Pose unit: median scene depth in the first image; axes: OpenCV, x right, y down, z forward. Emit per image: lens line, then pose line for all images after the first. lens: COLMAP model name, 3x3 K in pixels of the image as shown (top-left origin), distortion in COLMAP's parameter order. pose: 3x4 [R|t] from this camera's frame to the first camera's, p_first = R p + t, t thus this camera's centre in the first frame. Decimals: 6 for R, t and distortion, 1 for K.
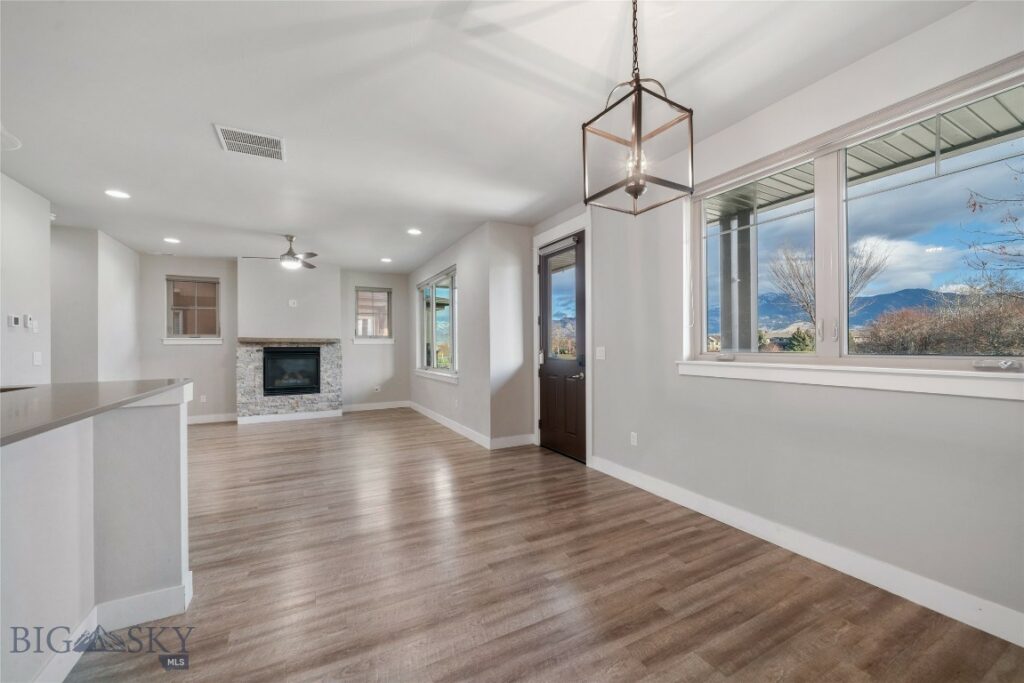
lens RADIAL K [[396.1, 0, 508.5], [0, 396.1, 345.9], [0, 0, 1]] dist [-0.003087, -0.000310]
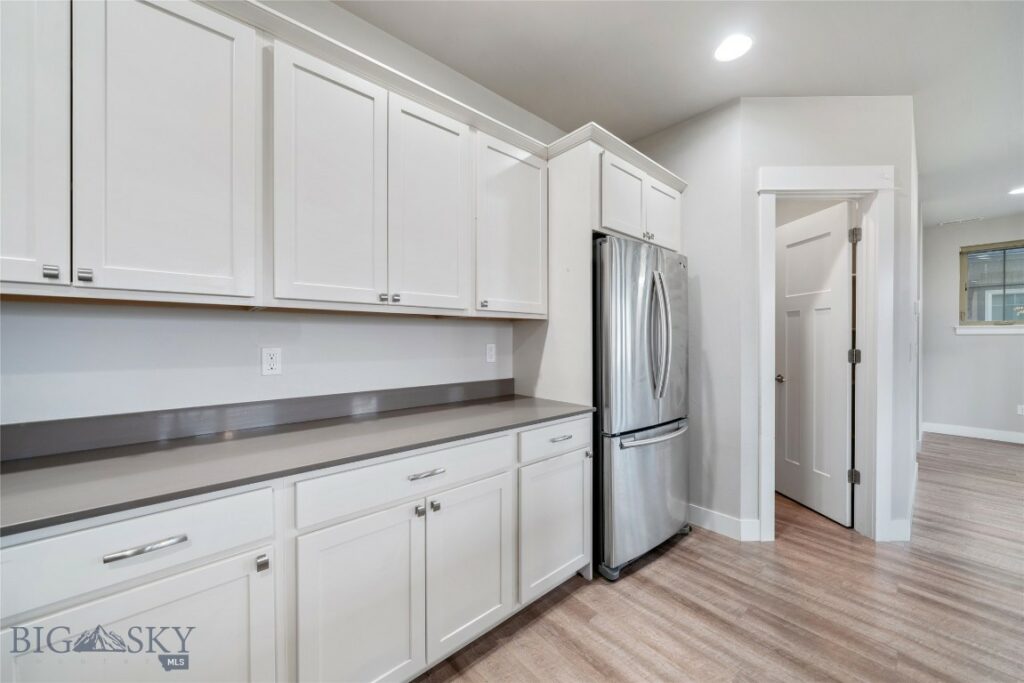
lens RADIAL K [[370.3, 0, 512.0], [0, 370.3, 341.5], [0, 0, 1]] dist [-0.000572, -0.000063]
pose [[0.227361, 0.014567, -0.973702, -0.335183], [-0.001989, 0.999893, 0.014494, 0.002864], [0.973809, -0.001359, 0.227365, -0.053842]]
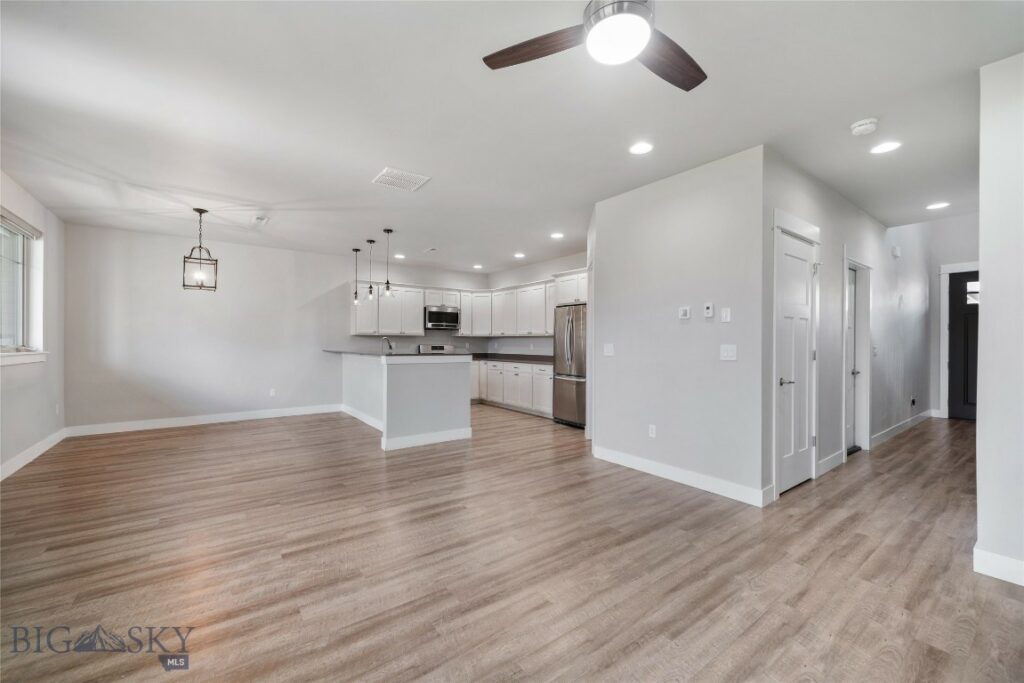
lens RADIAL K [[409.7, 0, 507.1], [0, 409.7, 339.8], [0, 0, 1]] dist [0.003303, 0.000196]
pose [[-0.989299, 0.003640, -0.145857, -0.345279], [0.004454, 0.999976, -0.005255, 0.004309], [0.145835, -0.005849, -0.989292, 1.026867]]
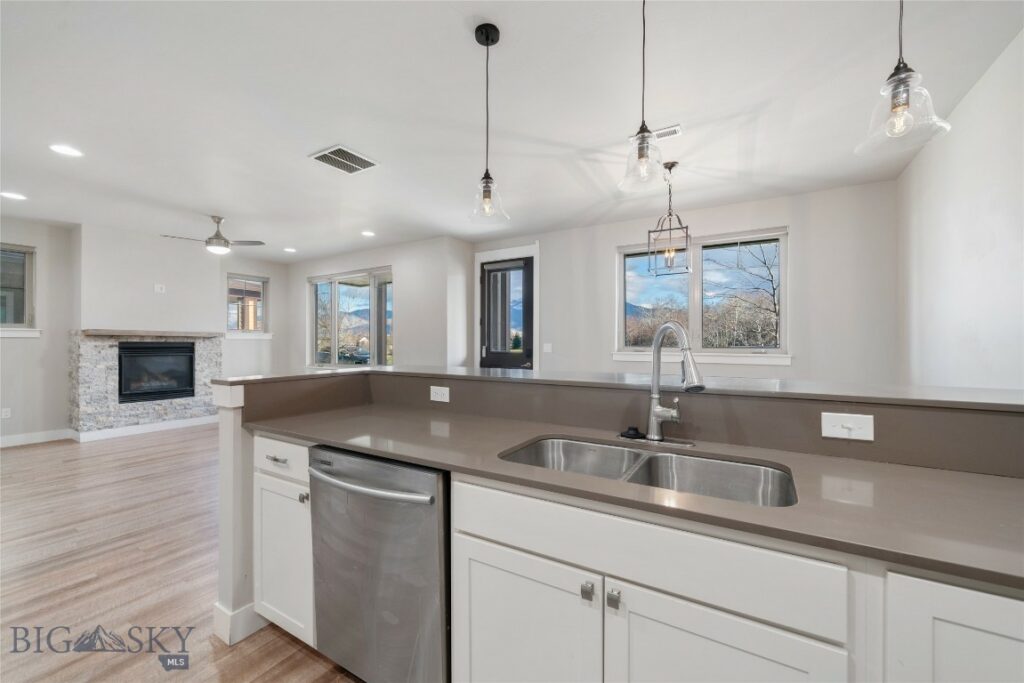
lens RADIAL K [[410.2, 0, 509.0], [0, 410.2, 341.3], [0, 0, 1]] dist [-0.002736, 0.000136]
pose [[0.861180, 0.008189, 0.508234, -0.364512], [-0.005428, 0.999961, -0.006916, 0.003708], [-0.508271, 0.003197, 0.861191, -0.103301]]
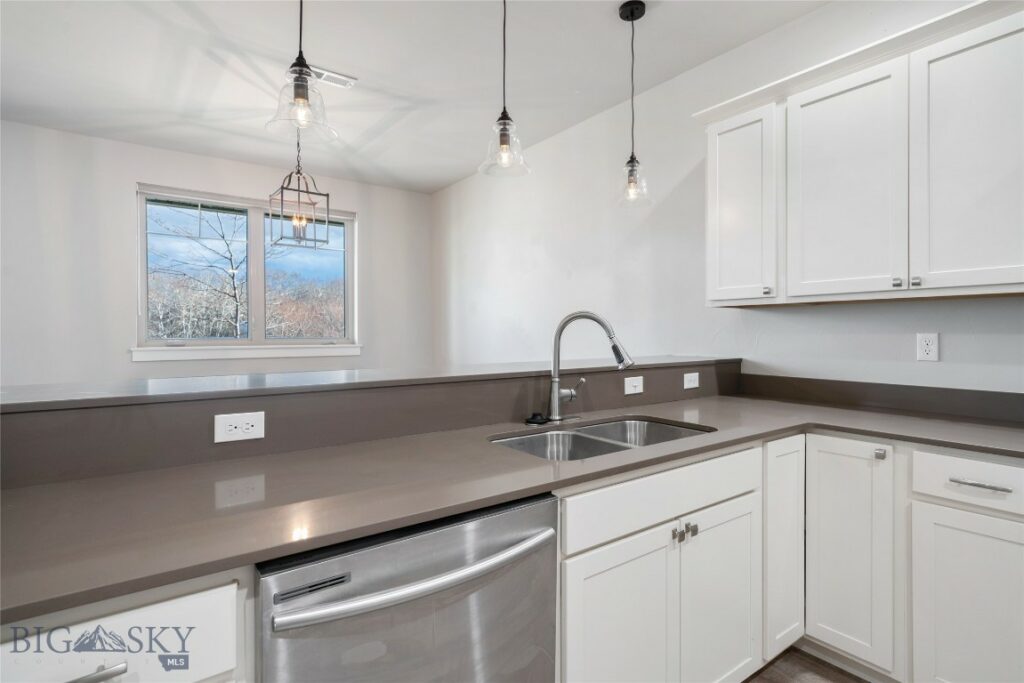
lens RADIAL K [[508.8, 0, 508.8], [0, 508.8, 334.0], [0, 0, 1]] dist [0.001531, 0.000278]
pose [[-0.138750, 0.003134, 0.990322, -0.468523], [0.004809, 0.999985, -0.002491, 0.004946], [-0.990316, 0.004416, -0.138763, 0.102198]]
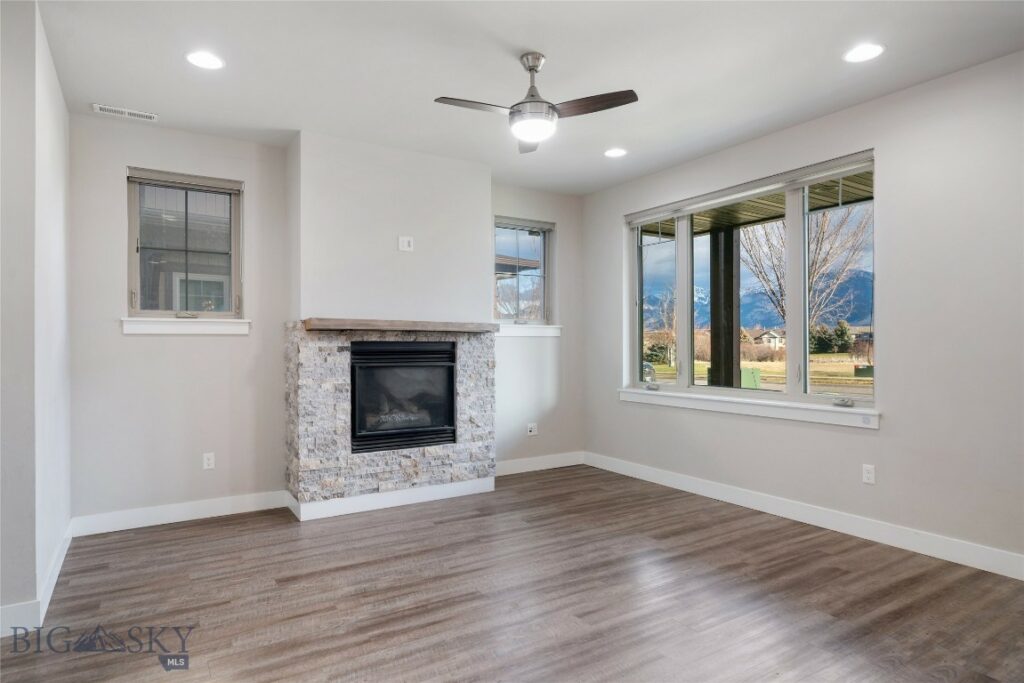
lens RADIAL K [[589.4, 0, 508.7], [0, 589.4, 344.1], [0, 0, 1]] dist [0.004038, 0.000843]
pose [[0.997266, 0.004645, 0.073751, -0.495507], [-0.004712, 0.999989, 0.000731, 0.005049], [-0.073747, -0.001076, 0.997276, 0.337342]]
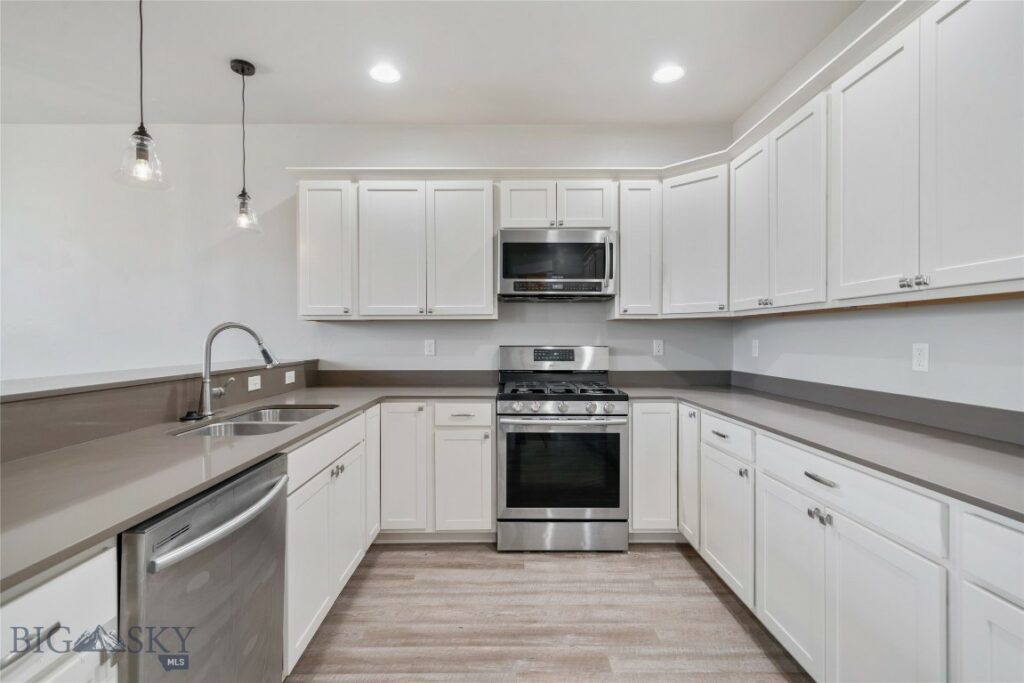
lens RADIAL K [[470.0, 0, 508.4], [0, 470.0, 340.1], [0, 0, 1]] dist [0.001751, 0.000271]
pose [[-0.888748, 0.008330, 0.458320, -0.501291], [0.010409, 0.999944, 0.002012, 0.005271], [-0.458278, 0.006559, -0.888785, 0.215054]]
